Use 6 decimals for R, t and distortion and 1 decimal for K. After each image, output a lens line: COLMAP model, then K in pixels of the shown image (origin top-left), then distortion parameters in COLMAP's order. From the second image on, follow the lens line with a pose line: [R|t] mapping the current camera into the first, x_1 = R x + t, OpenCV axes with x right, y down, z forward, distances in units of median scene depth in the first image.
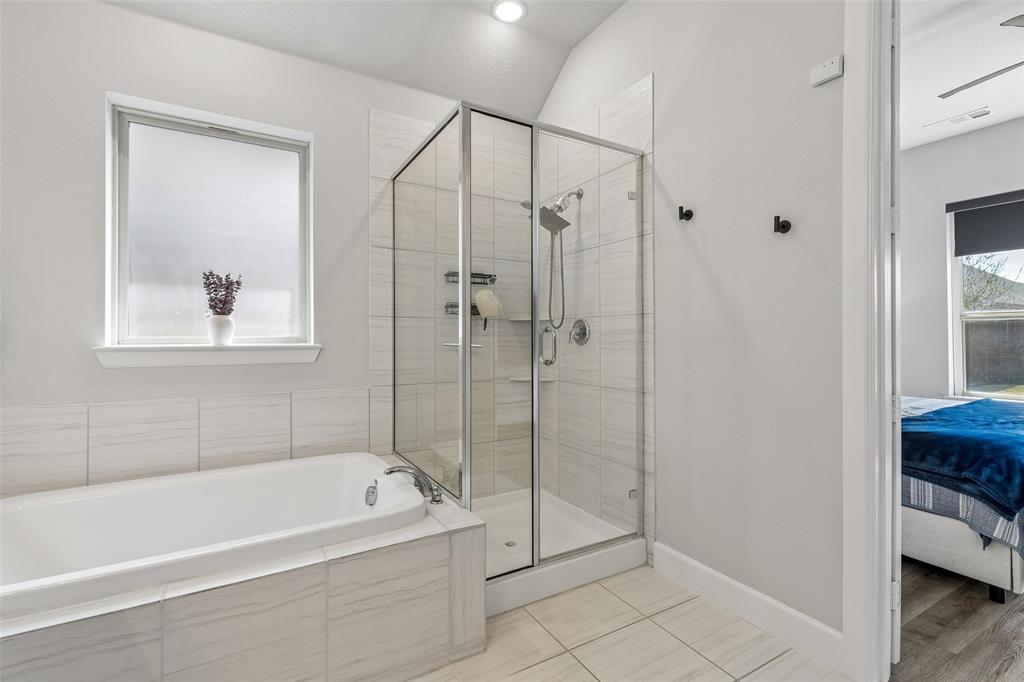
lens RADIAL K [[466.3, 0, 513.4], [0, 466.3, 338.0], [0, 0, 1]] dist [0.006158, -0.000223]
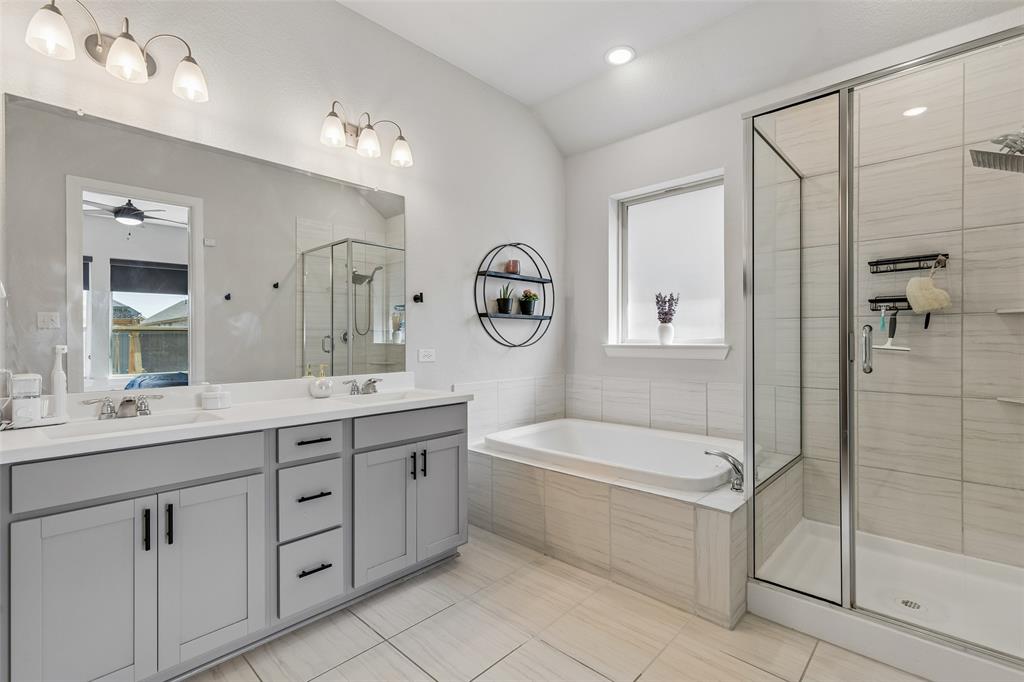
lens RADIAL K [[466.3, 0, 513.3], [0, 466.3, 344.5], [0, 0, 1]] dist [0.006158, -0.000223]
pose [[0.277703, 0.009815, -0.960617, 0.634296], [0.000442, 0.999946, 0.010345, 0.000975], [0.960667, -0.003297, 0.277684, 0.171404]]
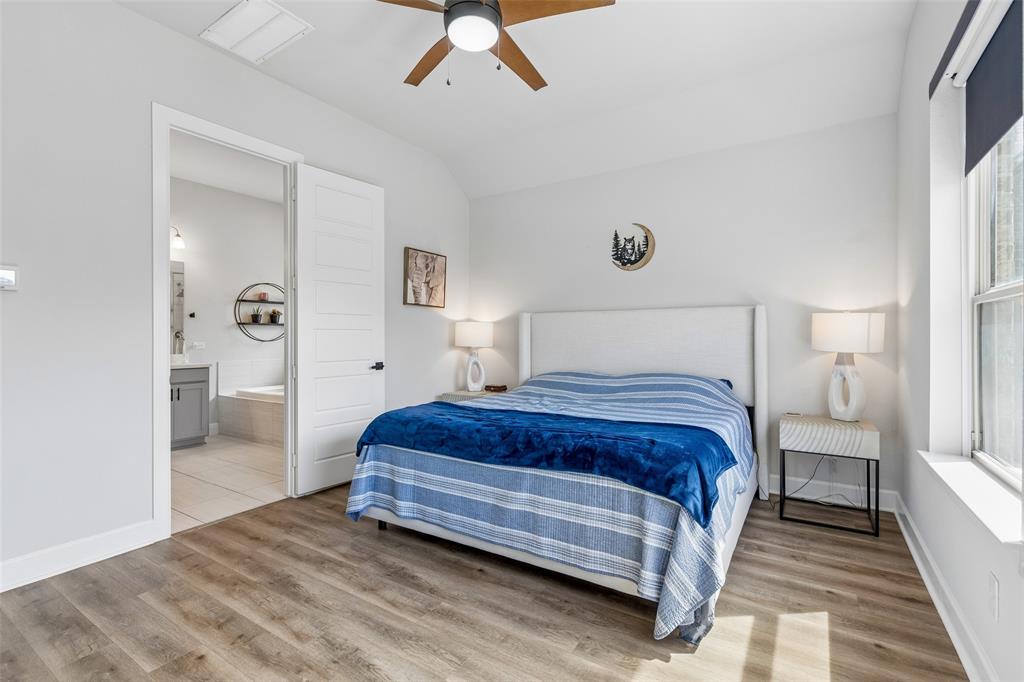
lens RADIAL K [[466.3, 0, 501.4], [0, 466.3, 334.9], [0, 0, 1]] dist [0.006158, -0.000223]
pose [[0.435854, -0.009951, -0.899962, 2.184608], [0.000908, 0.999943, -0.010617, 0.016200], [0.900017, 0.003810, 0.435839, 0.652123]]
